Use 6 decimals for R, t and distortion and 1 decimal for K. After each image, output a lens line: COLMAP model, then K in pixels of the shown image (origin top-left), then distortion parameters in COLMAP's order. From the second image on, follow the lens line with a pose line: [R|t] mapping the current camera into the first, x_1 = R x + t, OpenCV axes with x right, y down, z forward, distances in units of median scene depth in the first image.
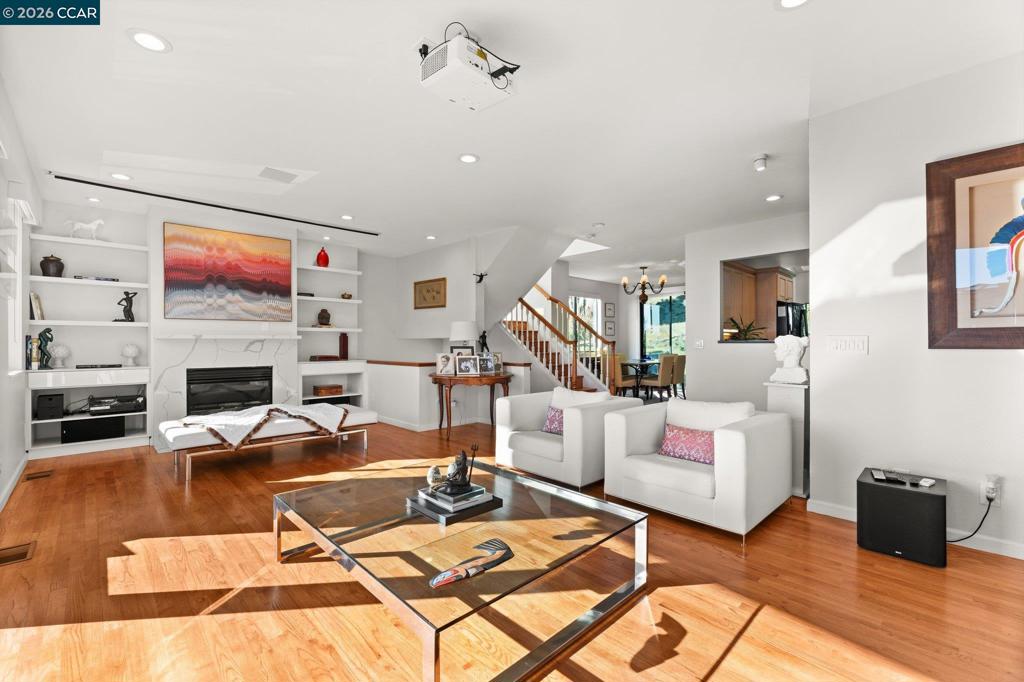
lens RADIAL K [[423.4, 0, 512.0], [0, 423.4, 341.0], [0, 0, 1]] dist [0.001930, 0.000166]
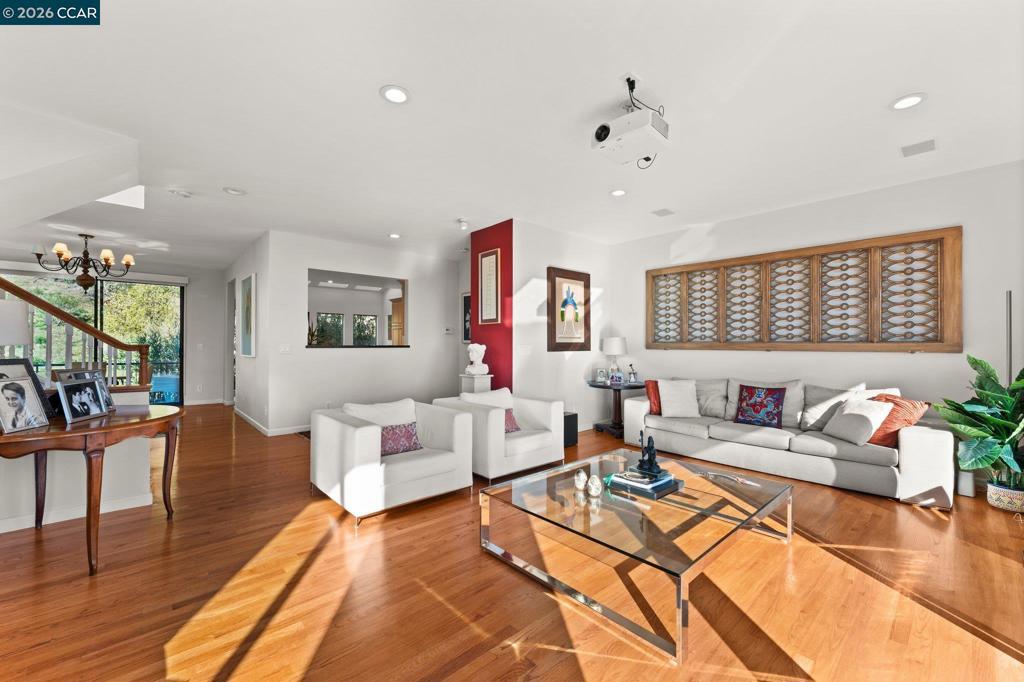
lens RADIAL K [[411.8, 0, 512.0], [0, 411.8, 341.0], [0, 0, 1]] dist [-0.002258, -0.000273]
pose [[0.038182, 0.011814, 0.999201, -1.057605], [-0.008936, 0.999894, -0.011481, -0.009568], [-0.999231, -0.008491, 0.038283, 1.060628]]
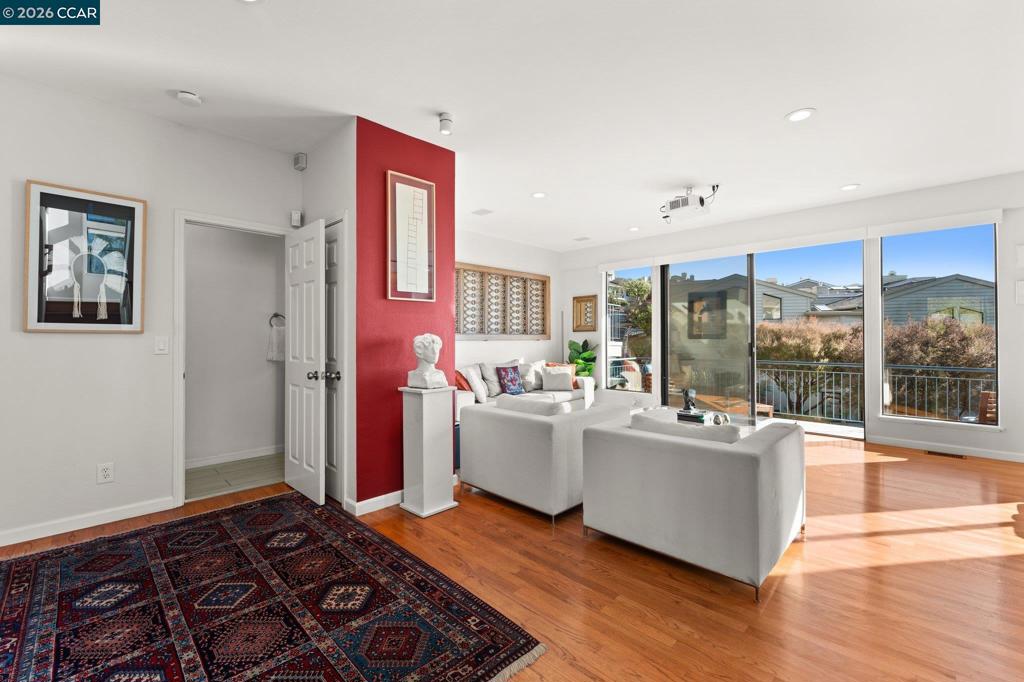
lens RADIAL K [[436.7, 0, 512.0], [0, 436.7, 341.0], [0, 0, 1]] dist [-0.001705, -0.000244]
pose [[-0.999824, 0.004973, -0.018077, 0.644251], [0.004952, 0.999987, 0.001184, 0.003586], [0.018083, 0.001095, -0.999836, 2.499700]]
